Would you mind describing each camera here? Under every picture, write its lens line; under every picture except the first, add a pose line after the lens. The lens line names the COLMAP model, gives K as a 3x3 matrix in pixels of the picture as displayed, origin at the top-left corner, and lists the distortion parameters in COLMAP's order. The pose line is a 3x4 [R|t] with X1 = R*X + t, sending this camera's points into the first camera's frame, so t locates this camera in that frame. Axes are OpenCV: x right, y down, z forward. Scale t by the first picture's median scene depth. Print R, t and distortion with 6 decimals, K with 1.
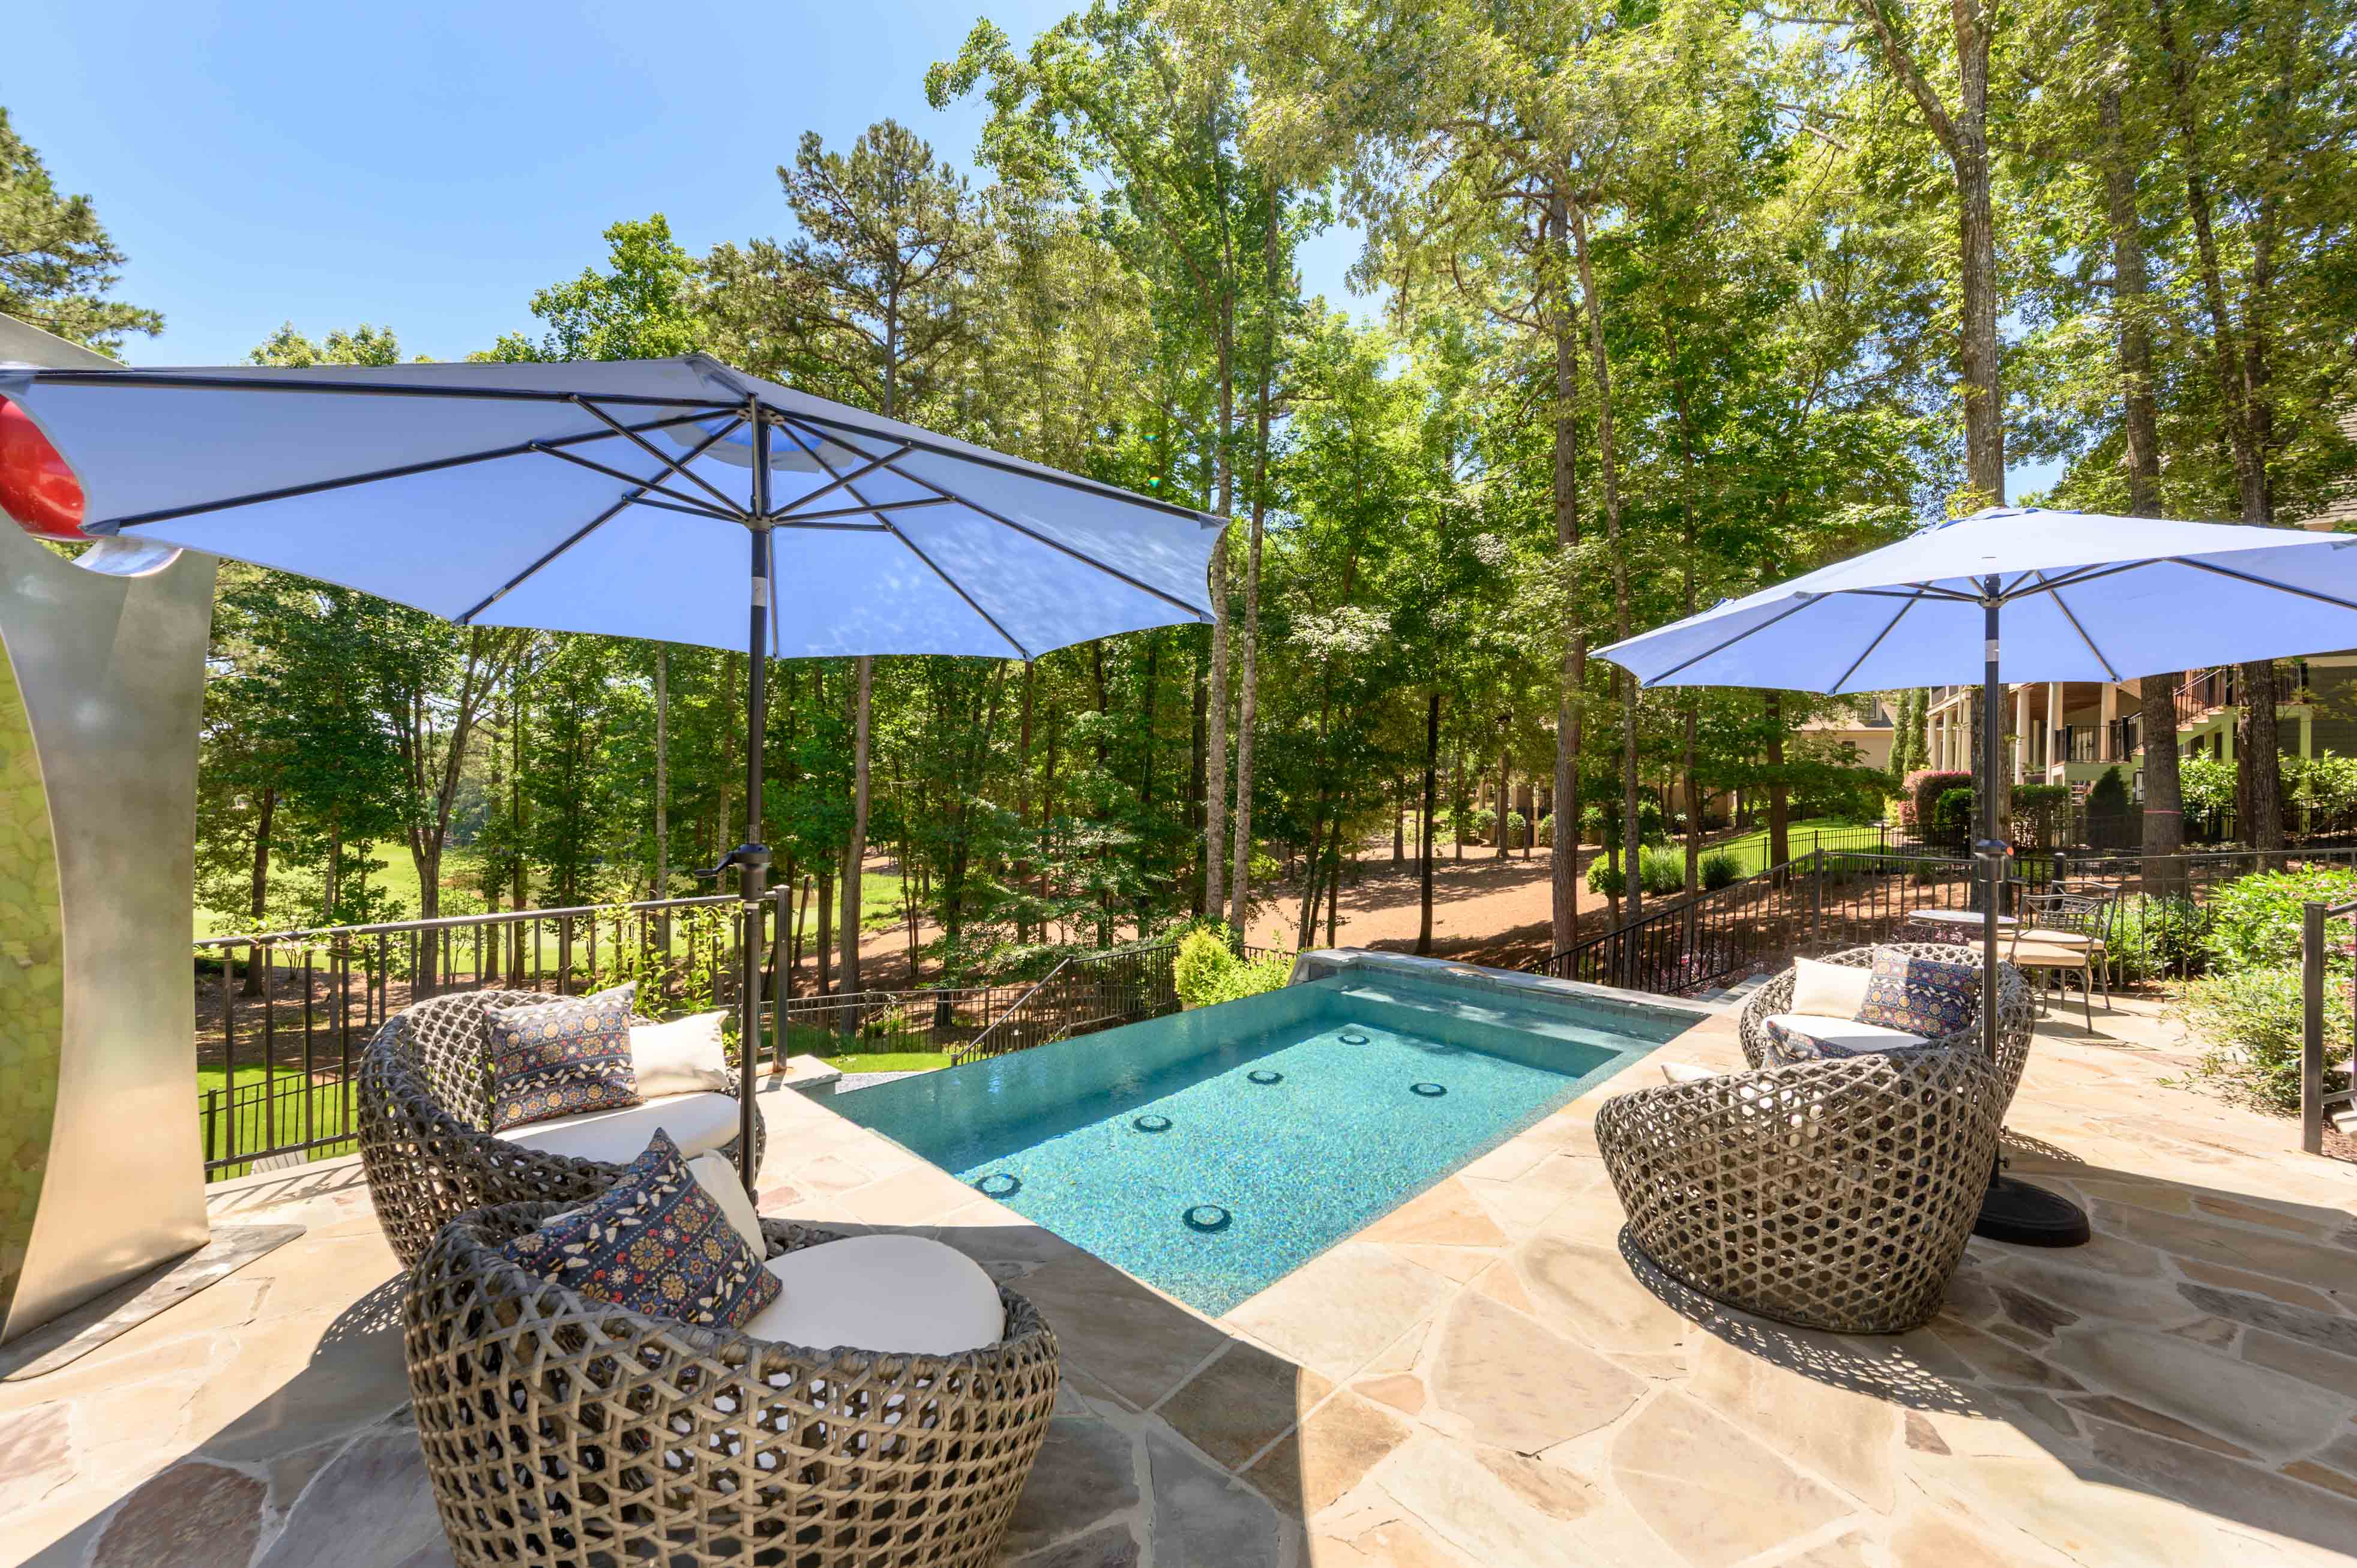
lens RADIAL K [[905.6, 0, 1172.1], [0, 905.6, 796.0], [0, 0, 1]] dist [-0.002826, -0.000562]
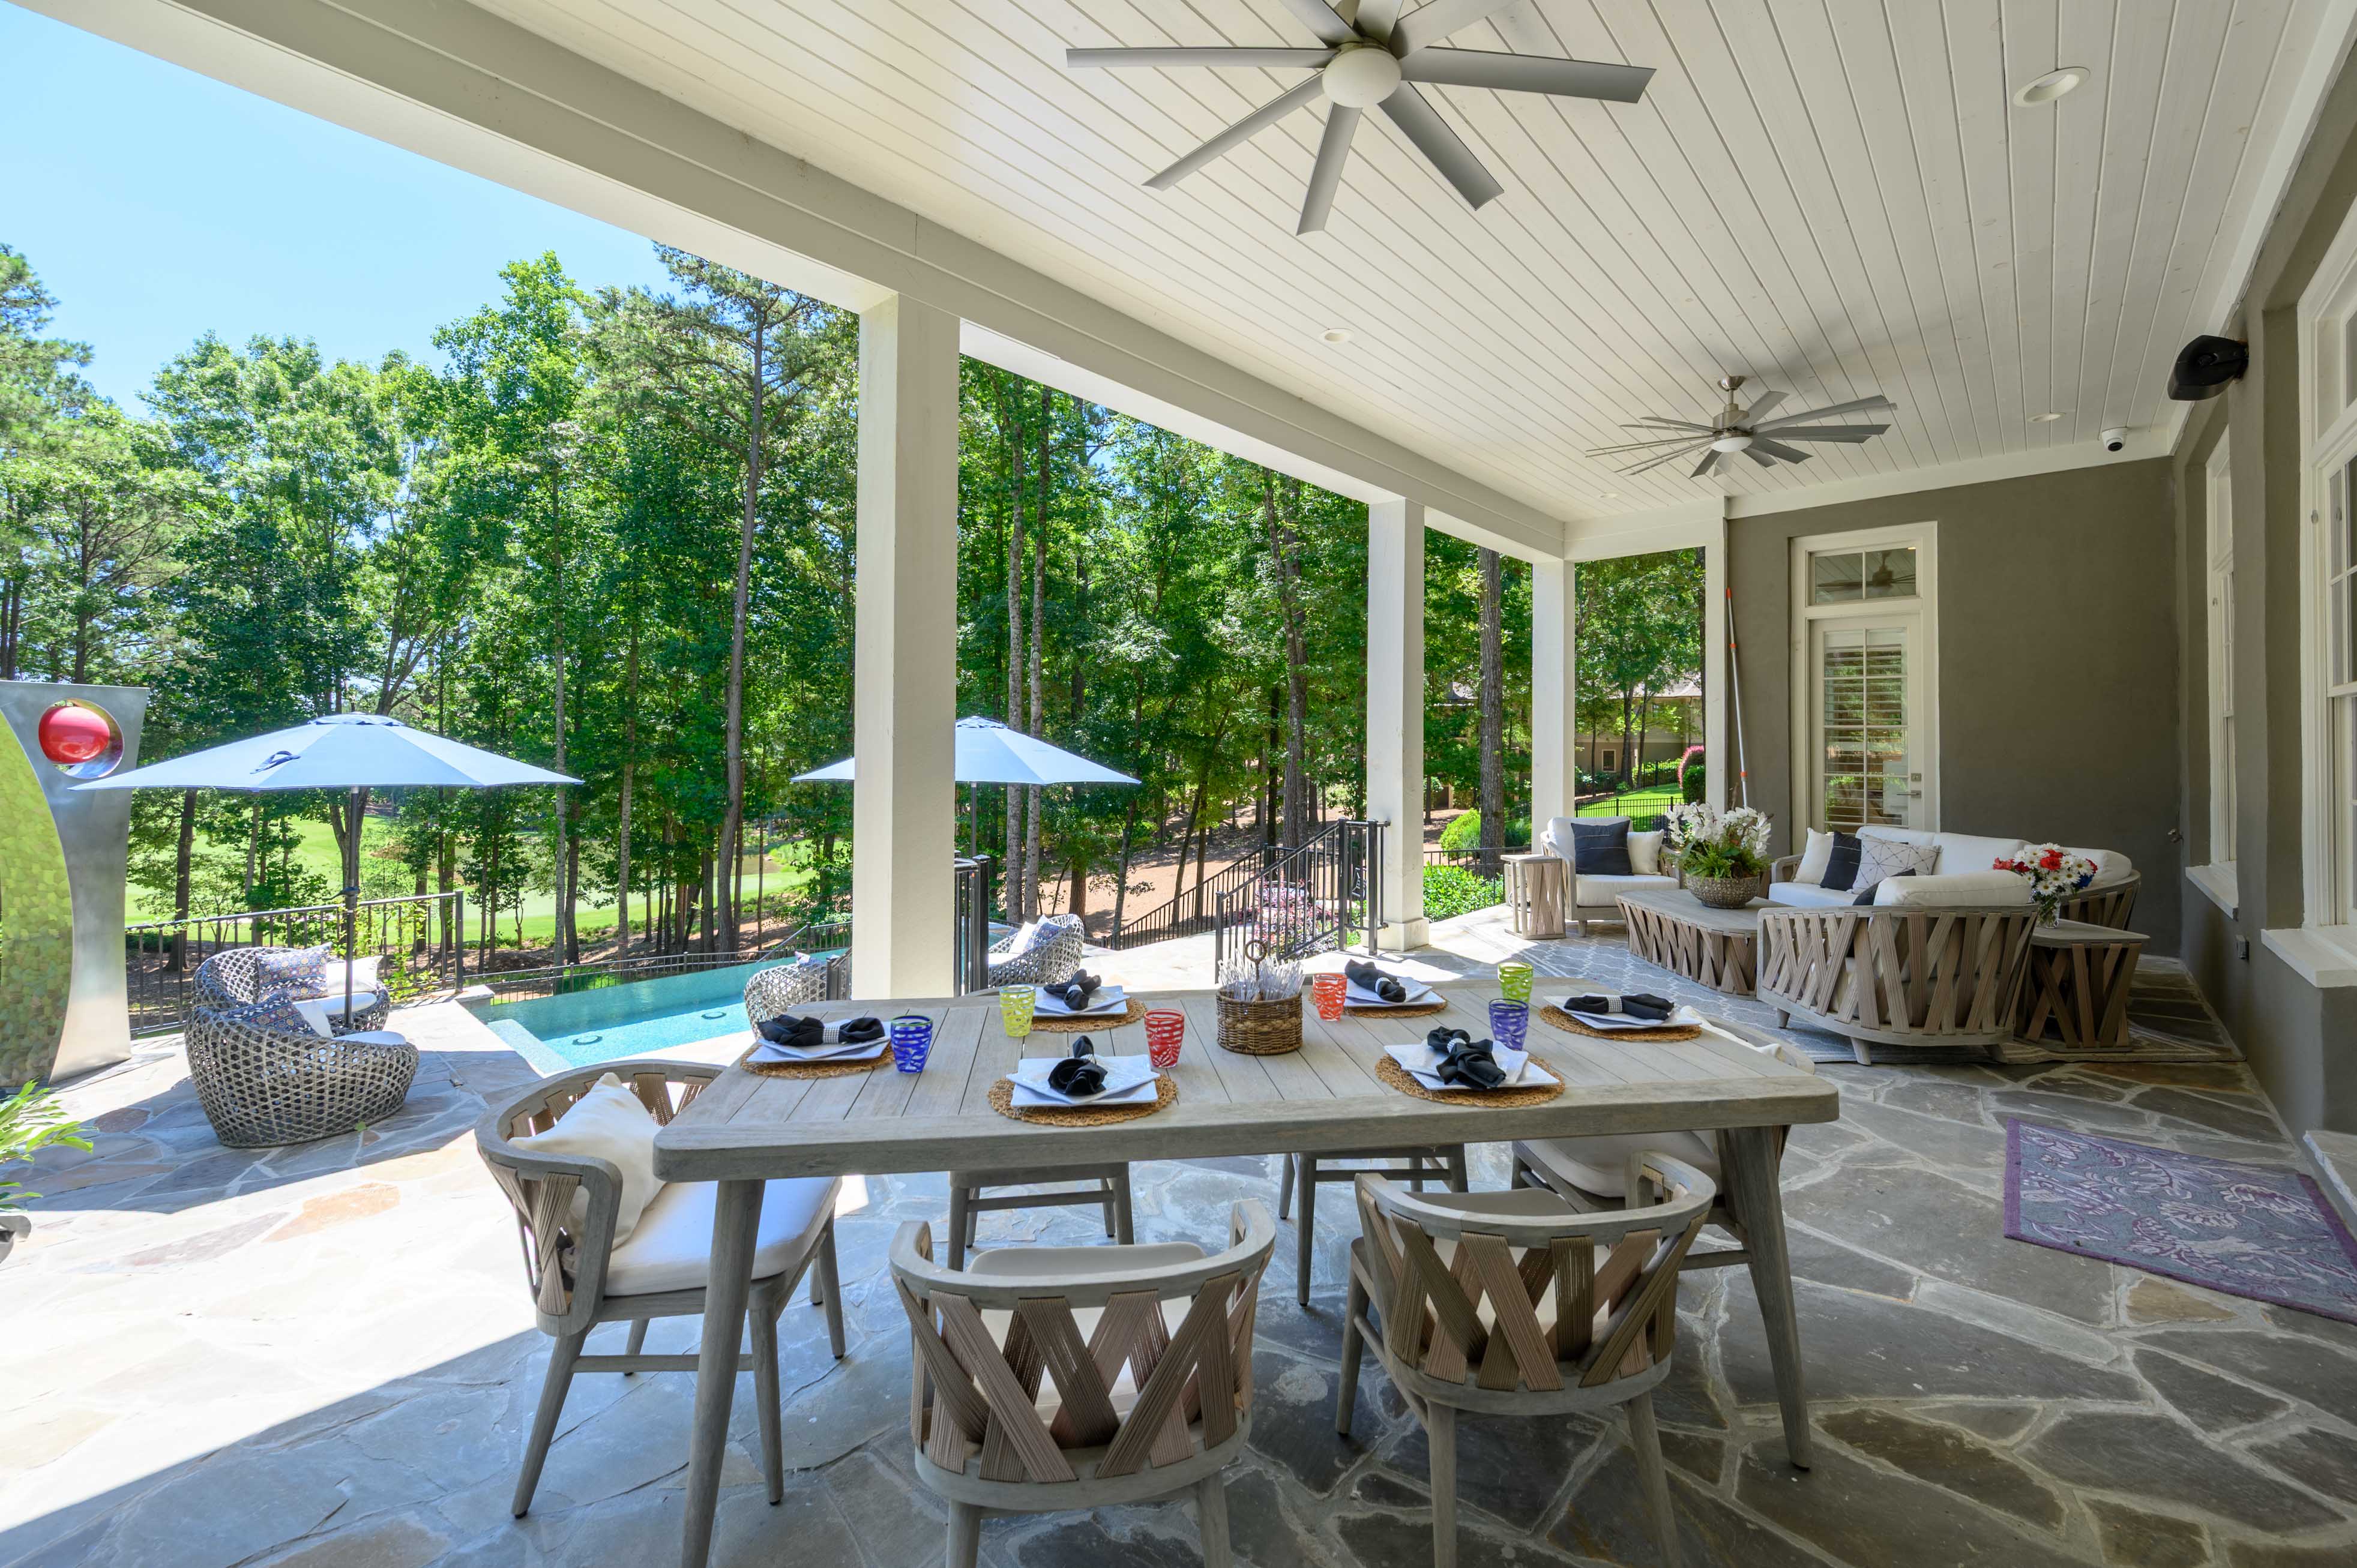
lens RADIAL K [[905.6, 0, 1137.6], [0, 905.6, 753.1], [0, 0, 1]] dist [-0.002826, -0.000562]
pose [[0.999761, -0.007270, 0.020641, 0.123919], [0.007420, 0.999947, -0.007198, -0.021233], [-0.020587, 0.007350, 0.999761, -0.116305]]
